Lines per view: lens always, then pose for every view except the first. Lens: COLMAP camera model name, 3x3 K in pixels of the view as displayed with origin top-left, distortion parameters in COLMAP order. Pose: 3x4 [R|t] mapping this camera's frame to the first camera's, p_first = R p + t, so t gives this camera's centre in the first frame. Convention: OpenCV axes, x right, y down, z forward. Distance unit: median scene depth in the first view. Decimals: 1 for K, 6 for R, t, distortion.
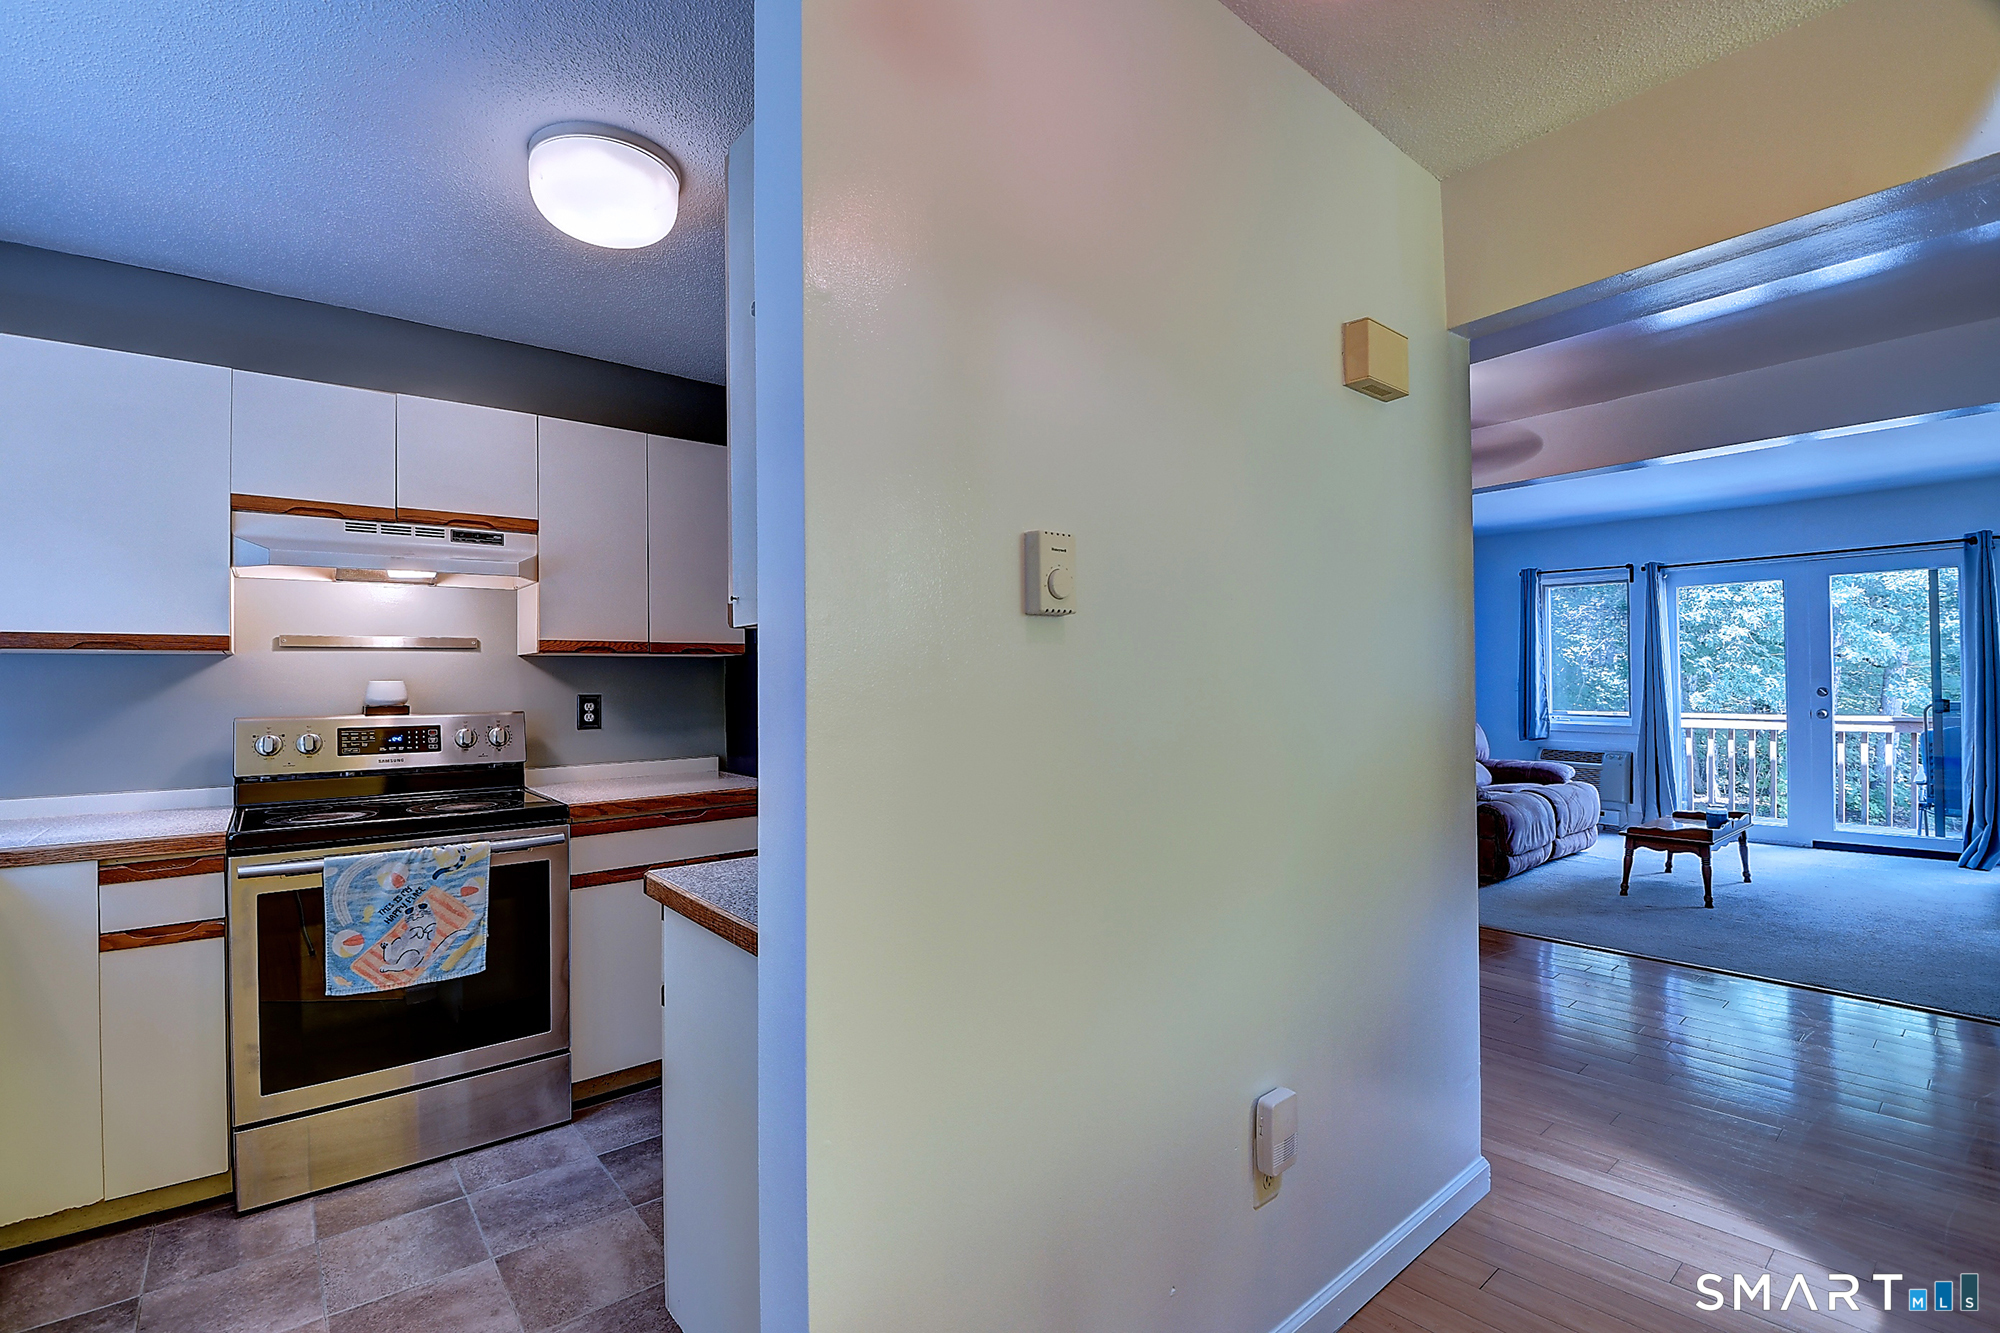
lens RADIAL K [[892.3, 0, 991.2], [0, 892.3, 672.9], [0, 0, 1]] dist [-0.000314, -0.013561]
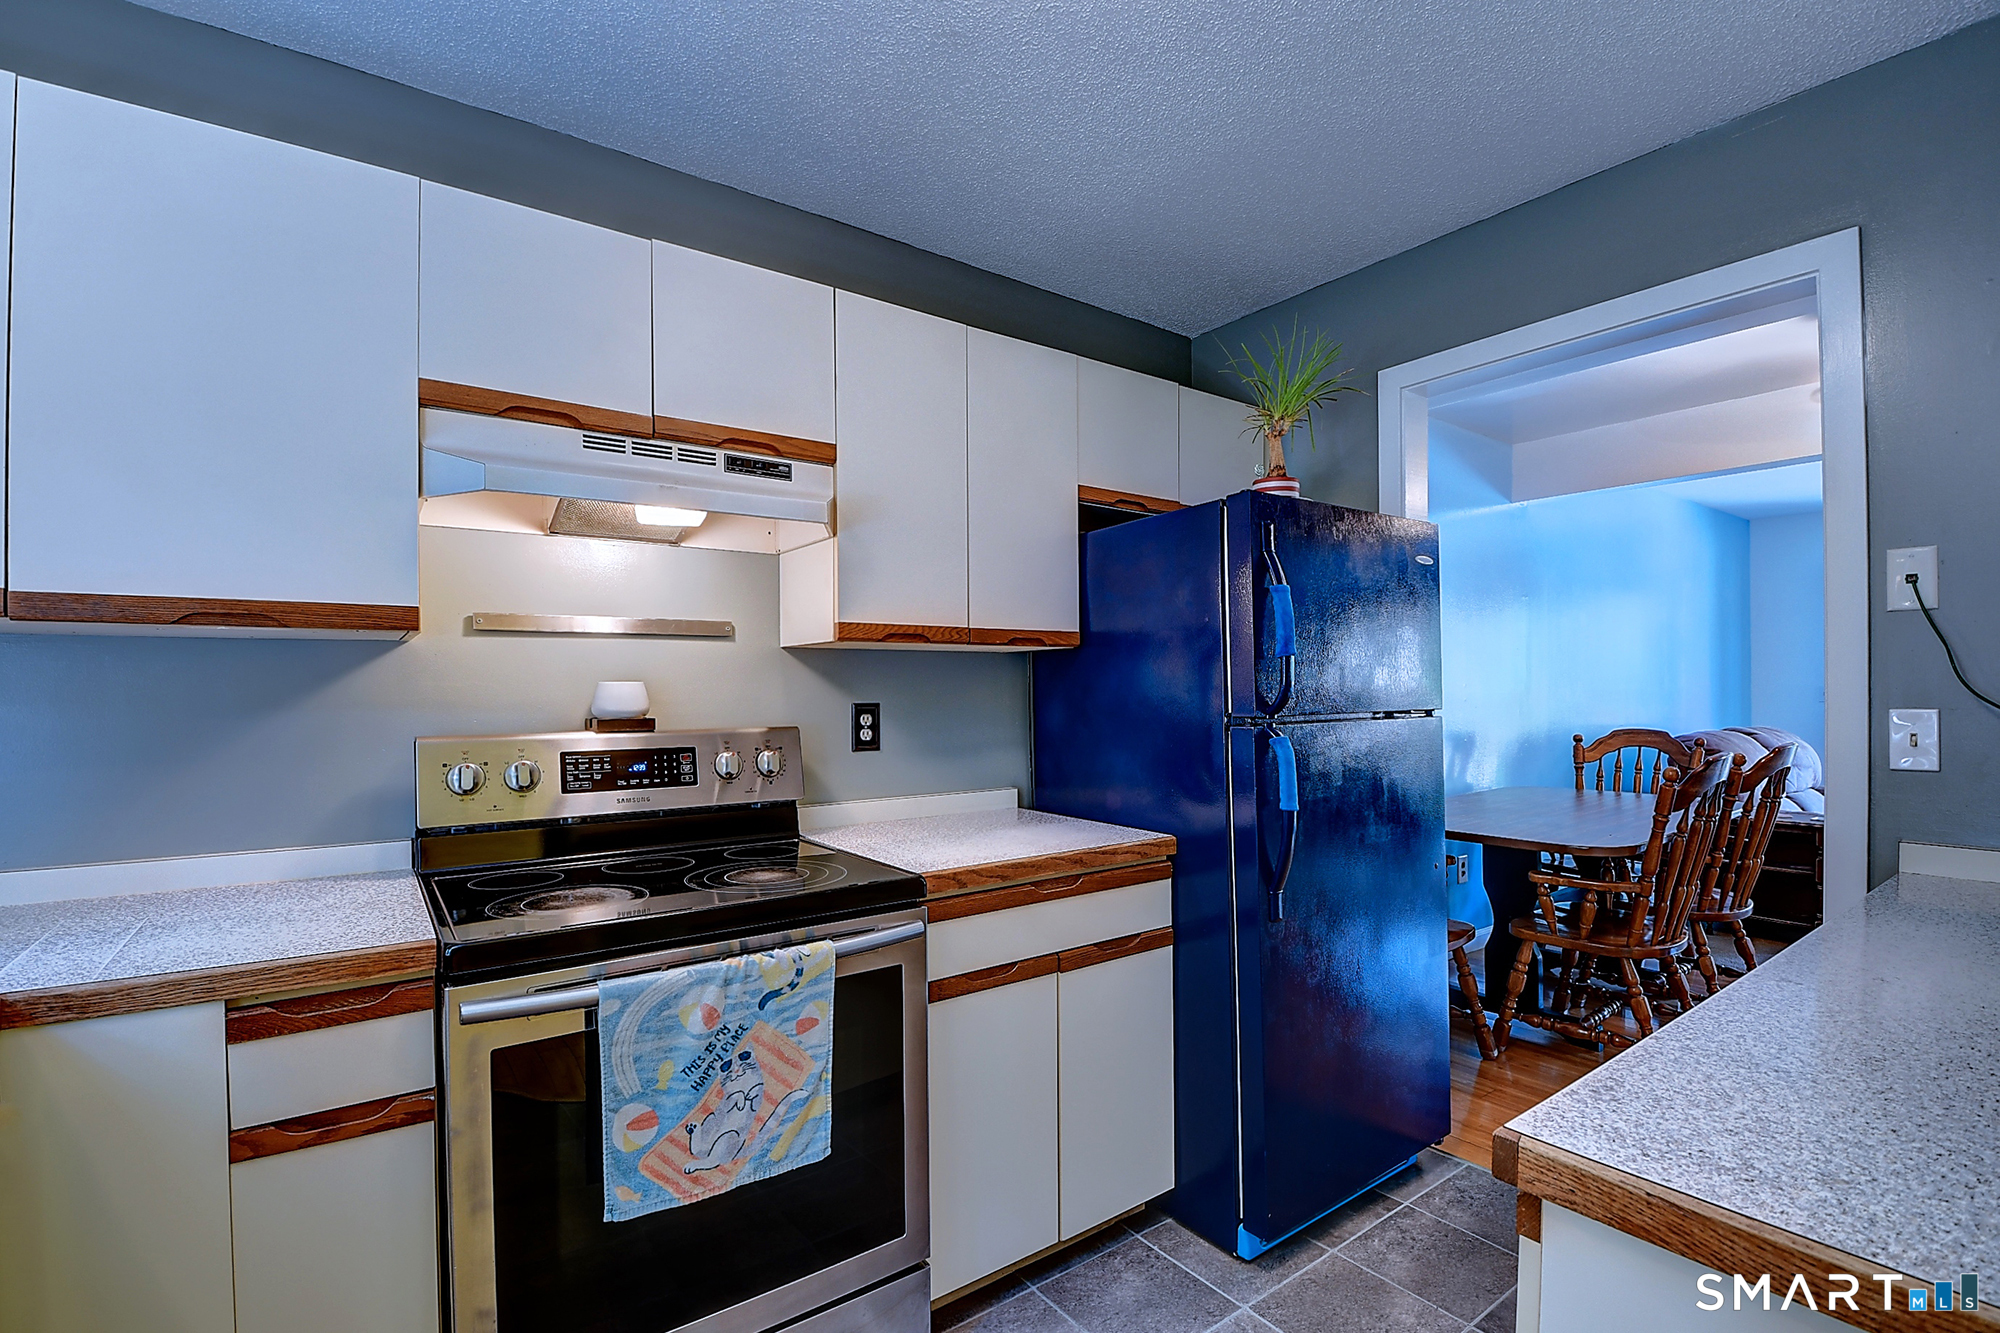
lens RADIAL K [[903.3, 0, 1002.0], [0, 903.3, 690.3], [0, 0, 1]] dist [0.018052, -0.026270]
pose [[0.998133, 0.003170, -0.060994, -0.408833], [-0.002549, 0.999944, 0.010255, 0.008970], [0.061023, -0.010081, 0.998085, 0.384943]]
